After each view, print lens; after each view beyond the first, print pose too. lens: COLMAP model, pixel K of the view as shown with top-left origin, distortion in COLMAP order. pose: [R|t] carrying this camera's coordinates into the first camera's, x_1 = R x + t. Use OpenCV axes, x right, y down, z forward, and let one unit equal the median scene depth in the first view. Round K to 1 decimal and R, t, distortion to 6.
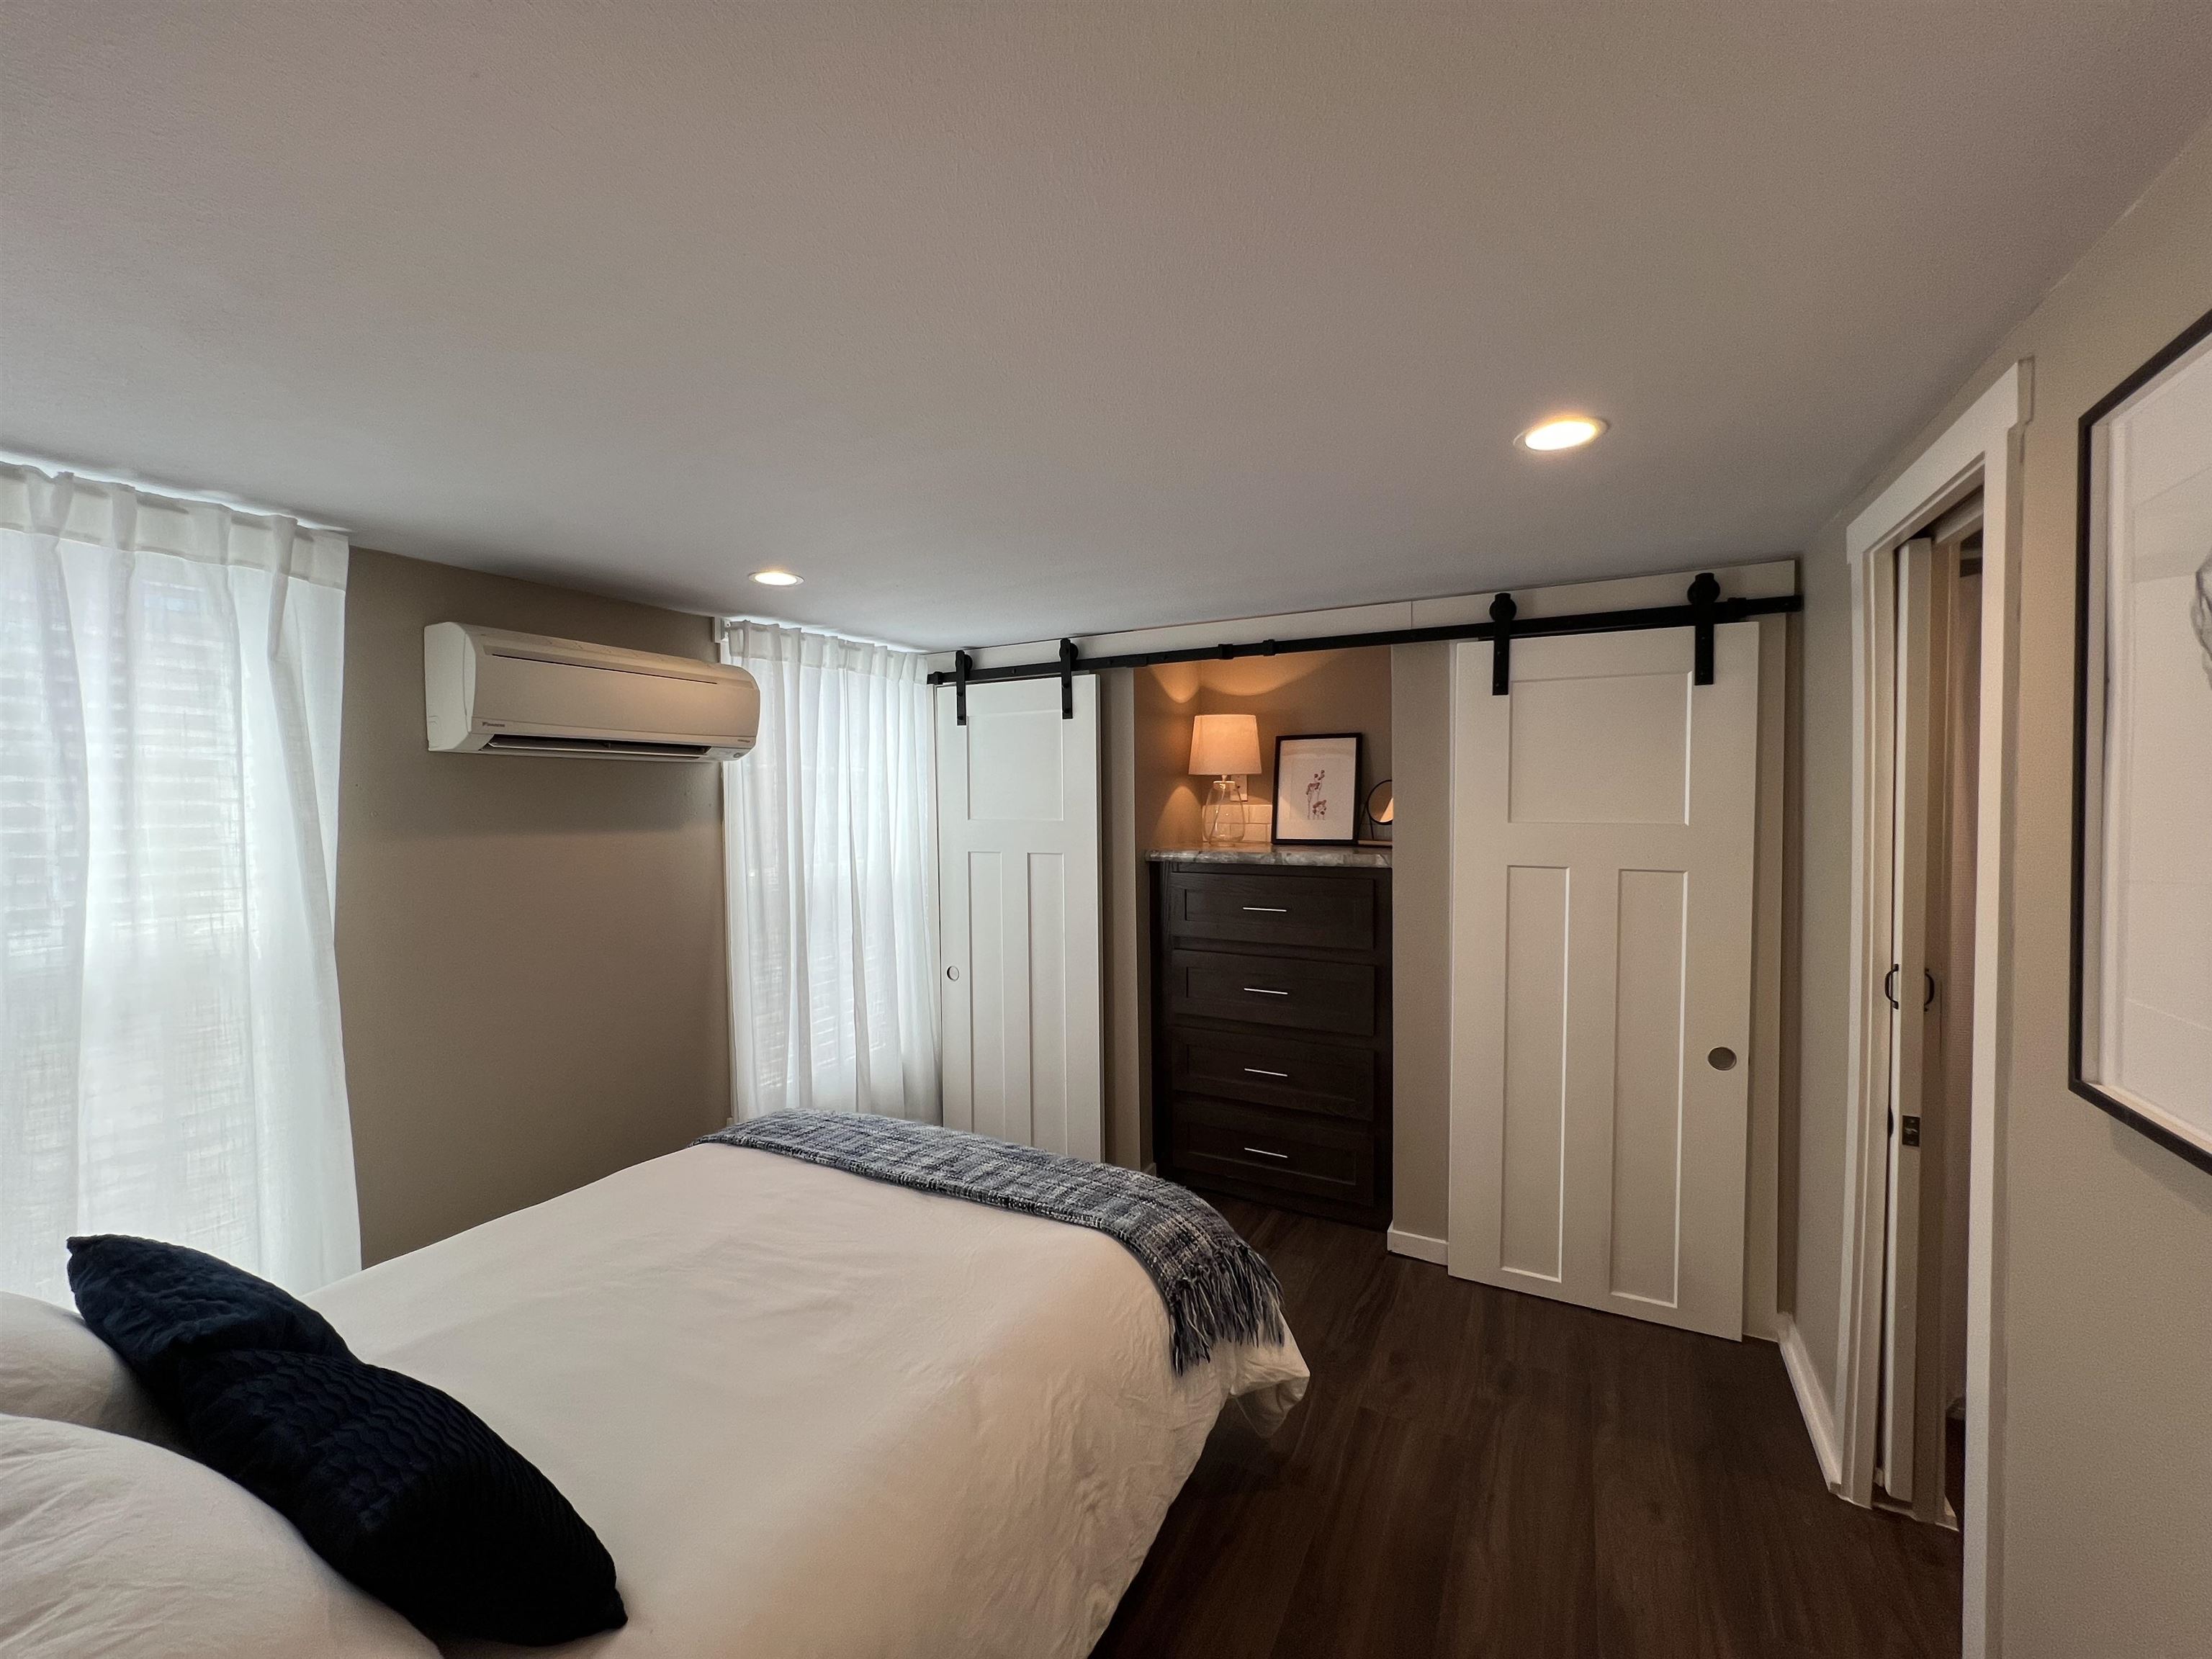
lens RADIAL K [[885.7, 0, 1106.0], [0, 885.7, 829.5], [0, 0, 1]] dist [-0.001749, -0.000061]
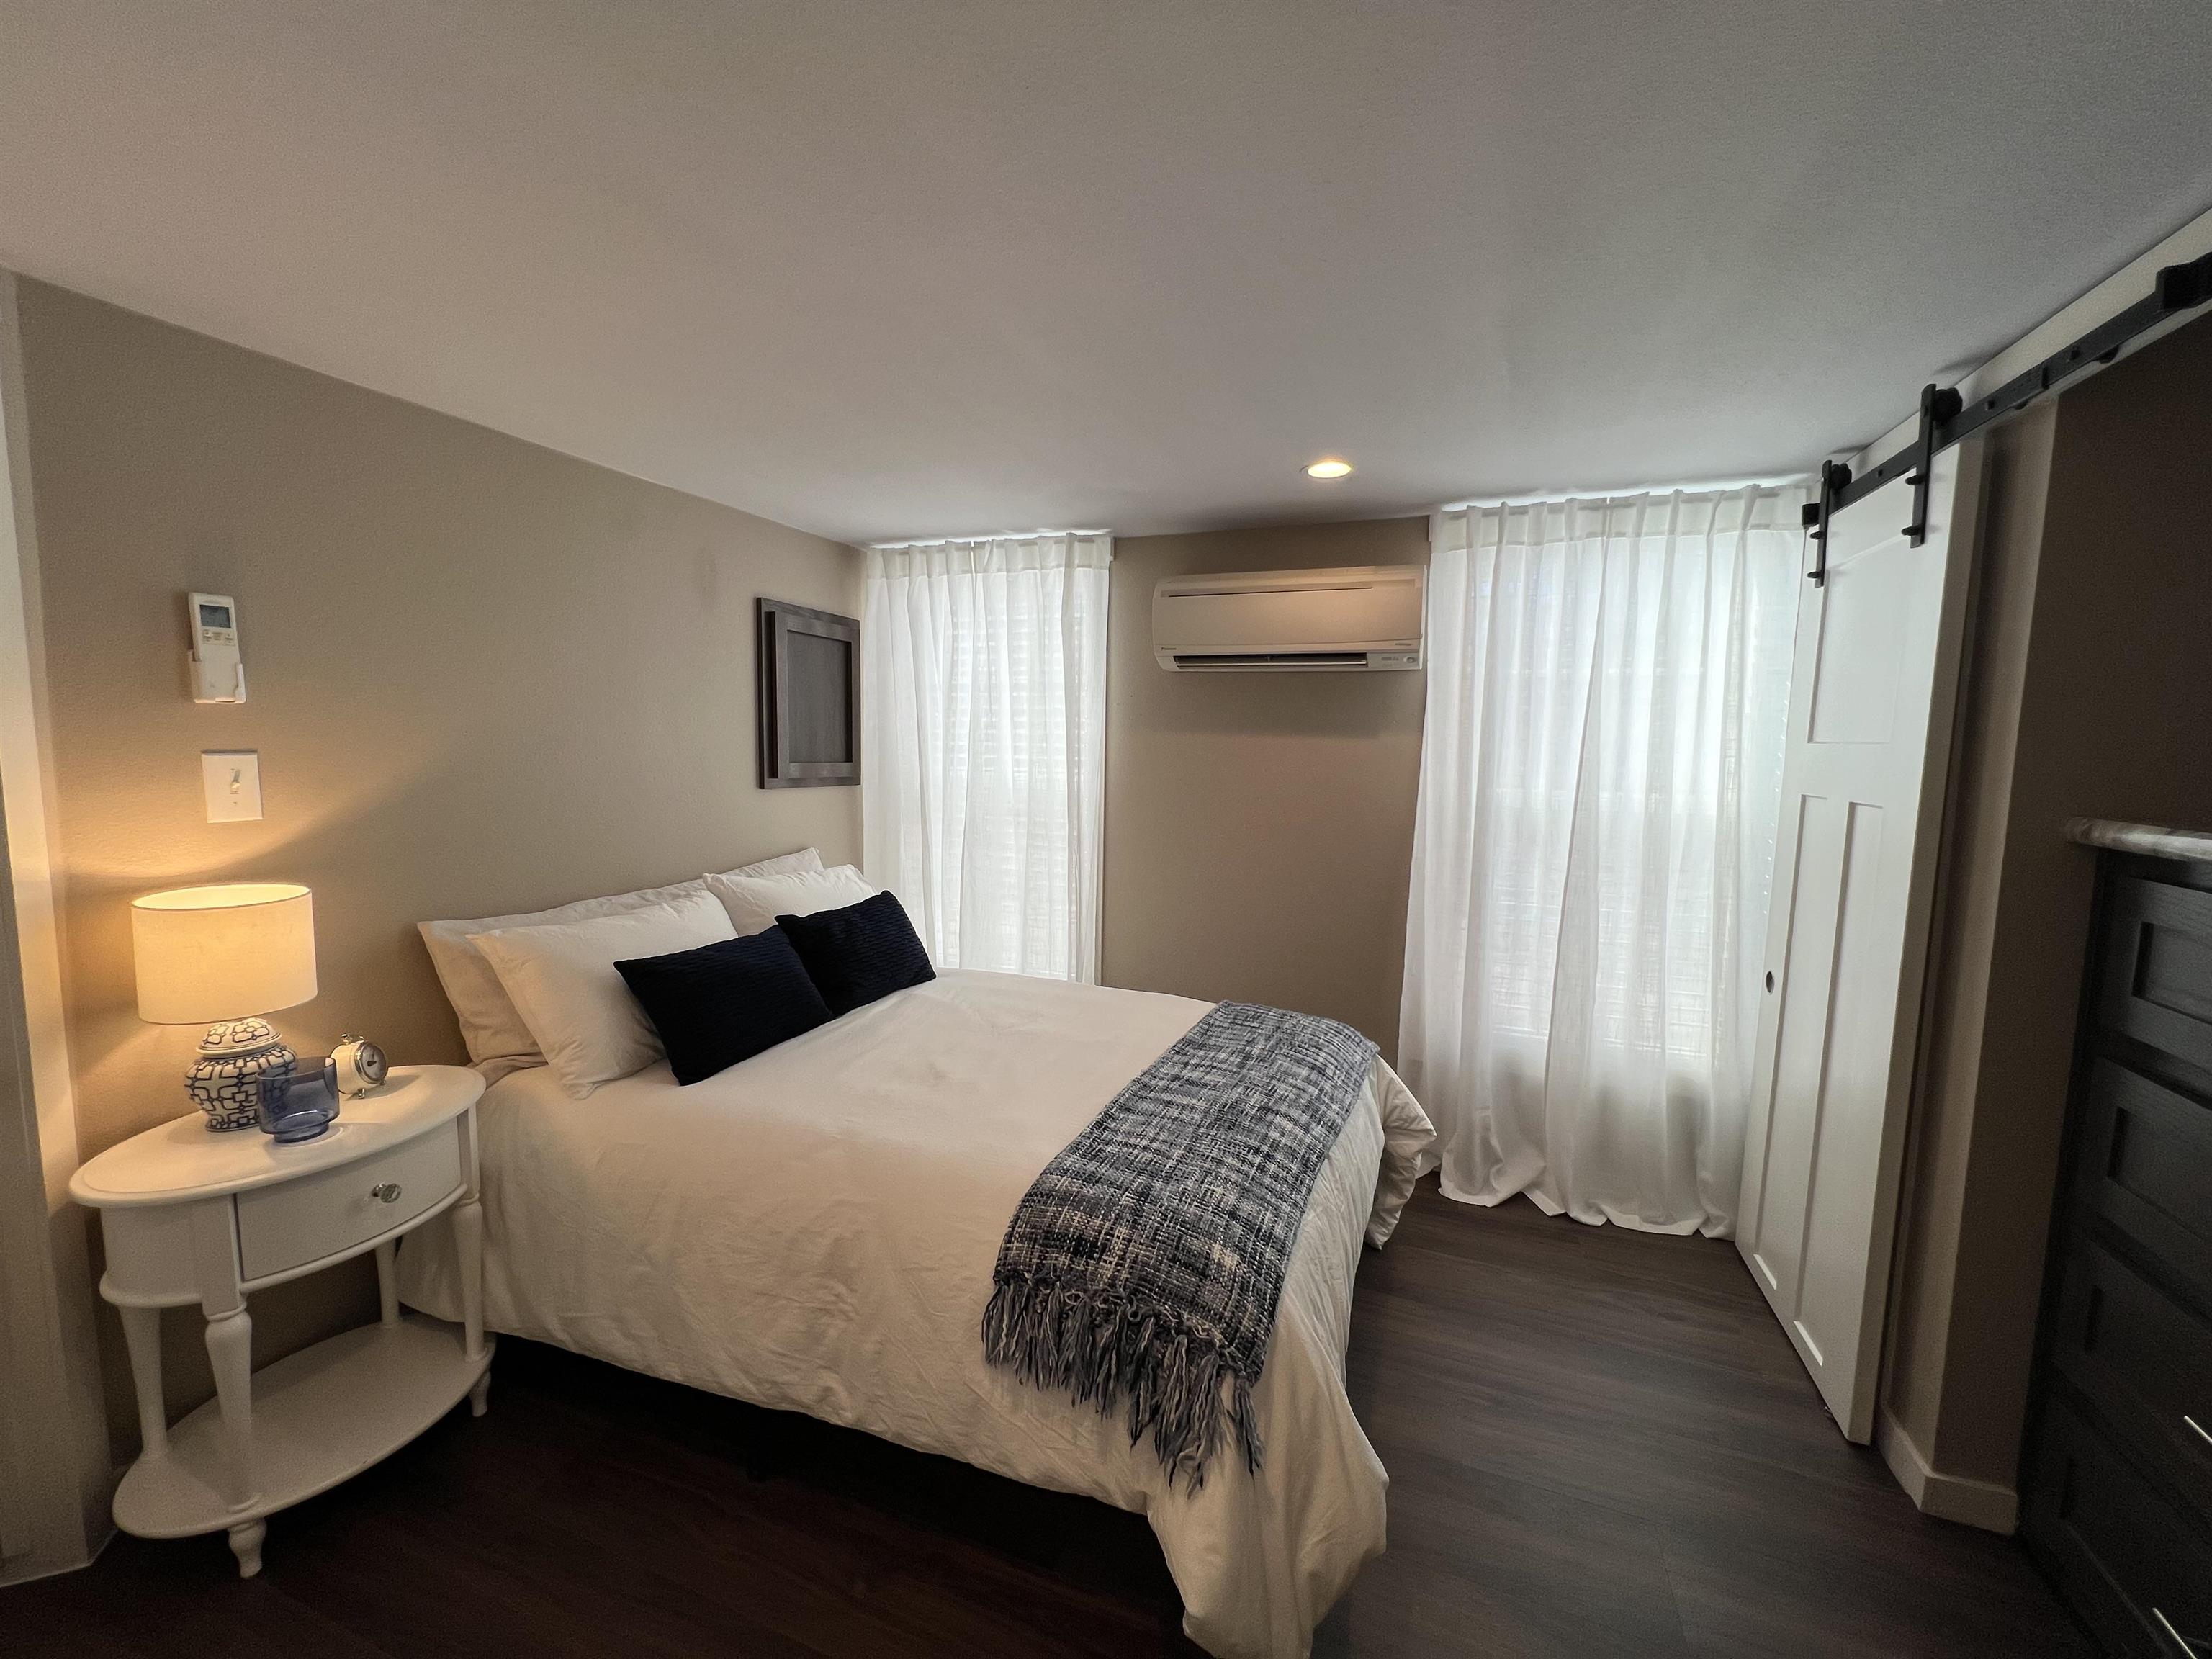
lens RADIAL K [[885.7, 0, 1106.0], [0, 885.7, 829.5], [0, 0, 1]] dist [-0.001749, -0.000061]
pose [[0.104934, 0.115711, -0.987725, 0.626723], [-0.056124, 0.992314, 0.110286, 0.011964], [0.992894, 0.043862, 0.110621, 0.709382]]
